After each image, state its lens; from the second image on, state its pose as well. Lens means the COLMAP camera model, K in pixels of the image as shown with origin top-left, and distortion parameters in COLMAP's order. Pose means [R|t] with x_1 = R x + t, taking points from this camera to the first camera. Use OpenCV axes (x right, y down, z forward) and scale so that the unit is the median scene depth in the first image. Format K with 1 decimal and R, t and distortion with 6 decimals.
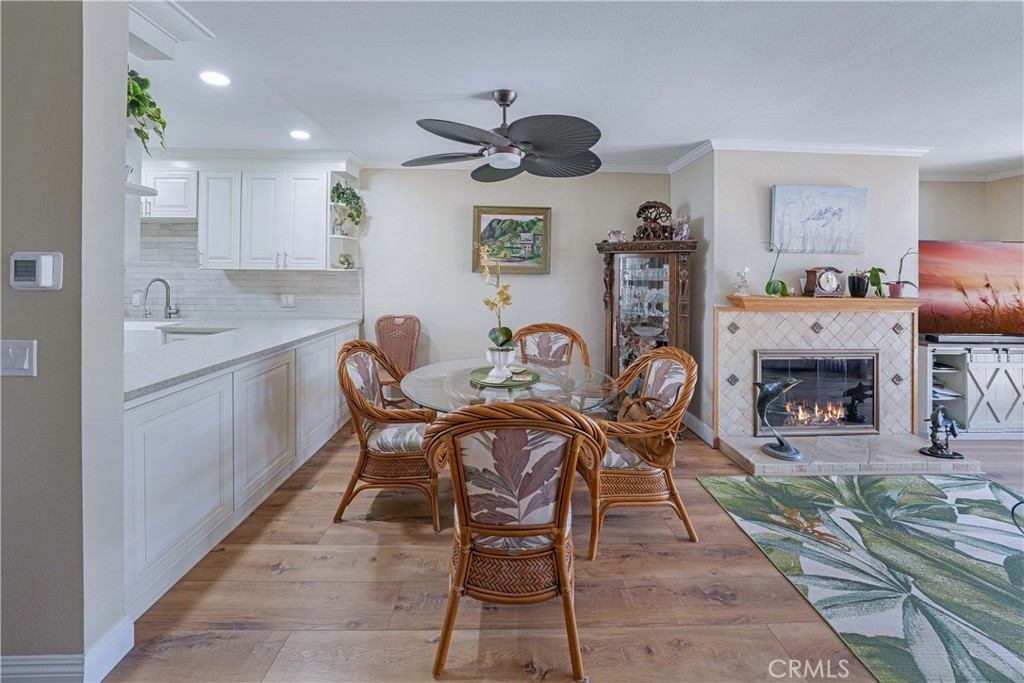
lens RADIAL K [[379.3, 0, 516.7], [0, 379.3, 269.0], [0, 0, 1]] dist [-0.020896, 0.003911]
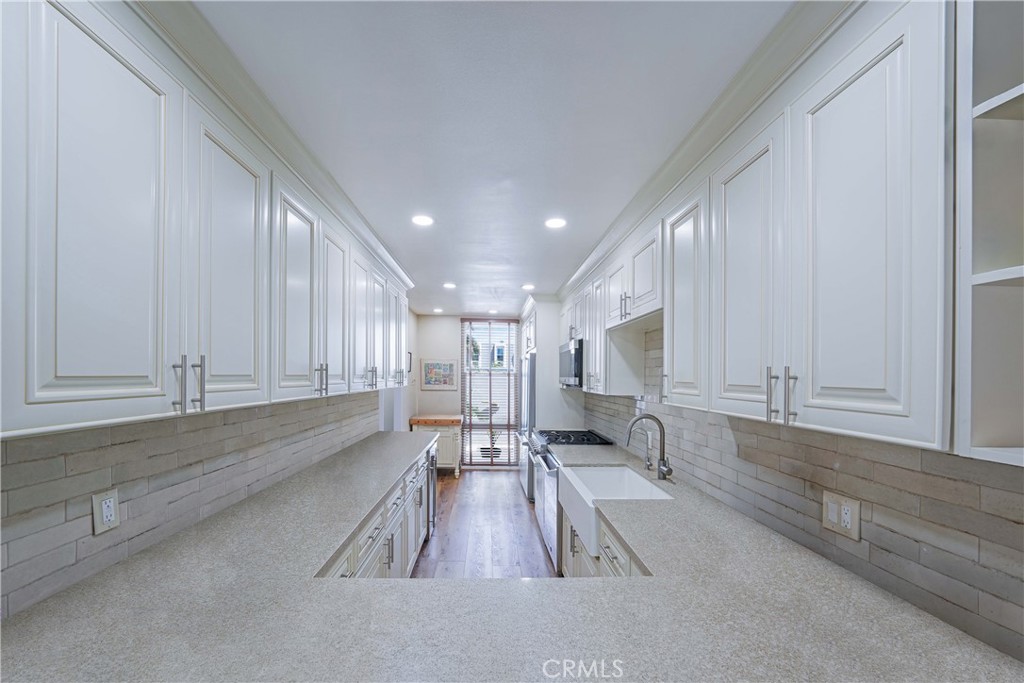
lens RADIAL K [[386.2, 0, 506.7], [0, 386.2, 378.7], [0, 0, 1]] dist [-0.021465, 0.004395]
pose [[0.014538, -0.003405, -0.999889, -0.336007], [-0.008105, 0.999961, -0.003523, -0.036379], [0.999861, 0.008156, 0.014509, 0.835903]]
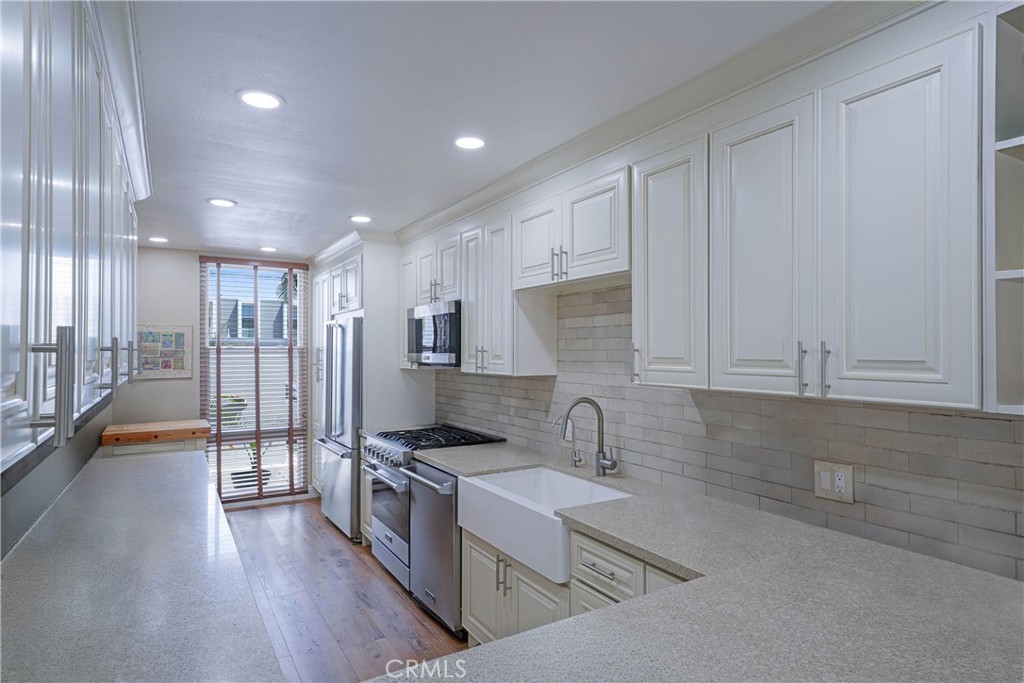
lens RADIAL K [[568.8, 0, 512.6], [0, 568.8, 348.3], [0, 0, 1]] dist [0.014514, -0.000383]
pose [[0.491806, -0.015185, -0.870573, -0.354766], [0.013317, 0.999862, -0.009917, -0.042238], [0.870603, -0.006717, 0.491940, 0.584089]]
